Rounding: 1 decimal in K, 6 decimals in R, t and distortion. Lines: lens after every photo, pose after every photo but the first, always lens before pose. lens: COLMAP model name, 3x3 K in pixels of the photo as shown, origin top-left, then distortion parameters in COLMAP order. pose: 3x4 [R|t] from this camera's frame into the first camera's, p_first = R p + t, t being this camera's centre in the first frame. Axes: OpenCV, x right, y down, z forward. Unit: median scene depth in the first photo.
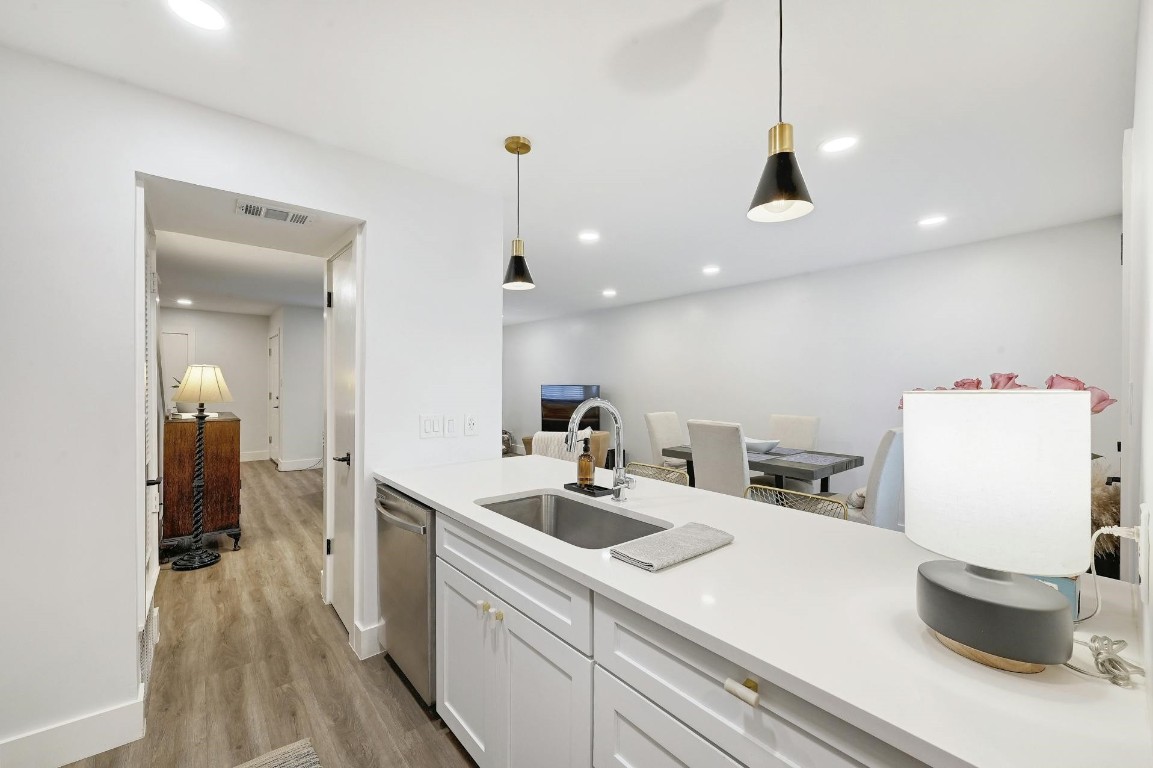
lens RADIAL K [[456.7, 0, 571.8], [0, 456.7, 392.2], [0, 0, 1]] dist [0.006814, -0.000420]
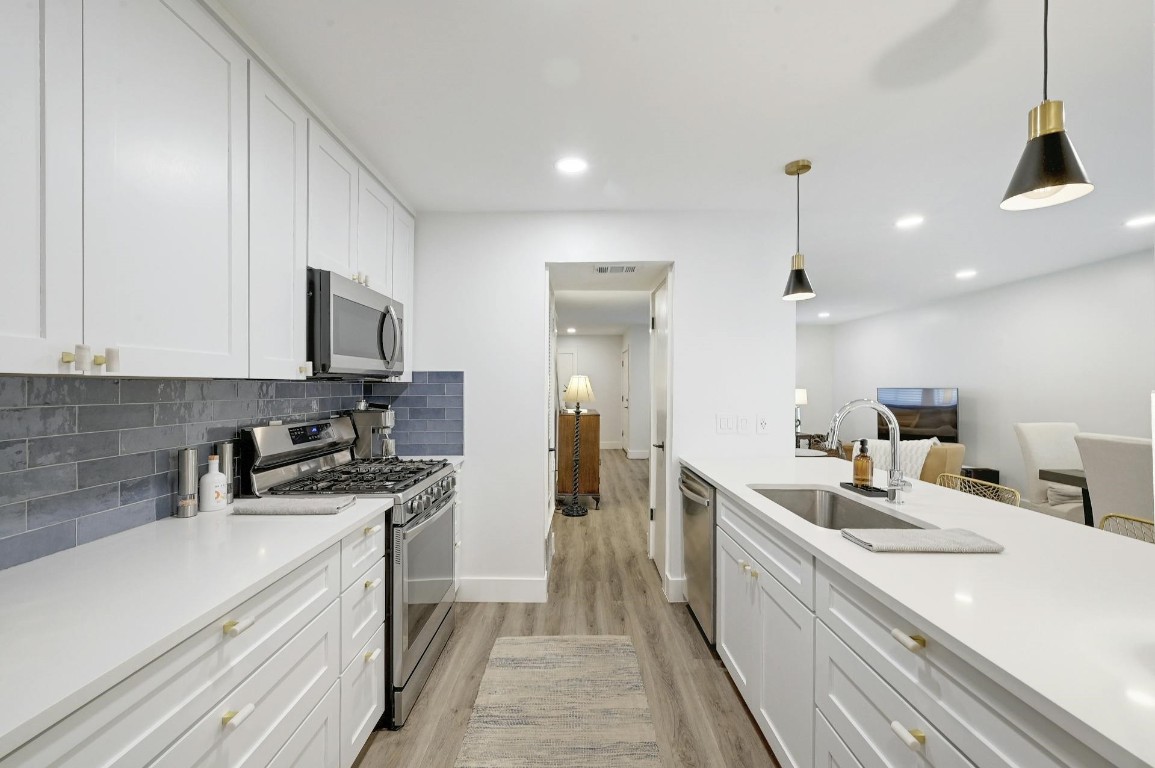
lens RADIAL K [[457.5, 0, 572.8], [0, 457.5, 392.2], [0, 0, 1]] dist [0.006814, -0.000420]
pose [[0.763453, -0.000215, -0.645864, 0.170223], [-0.007228, 0.999934, -0.008877, 0.008756], [0.645823, 0.011445, 0.763401, -0.169269]]
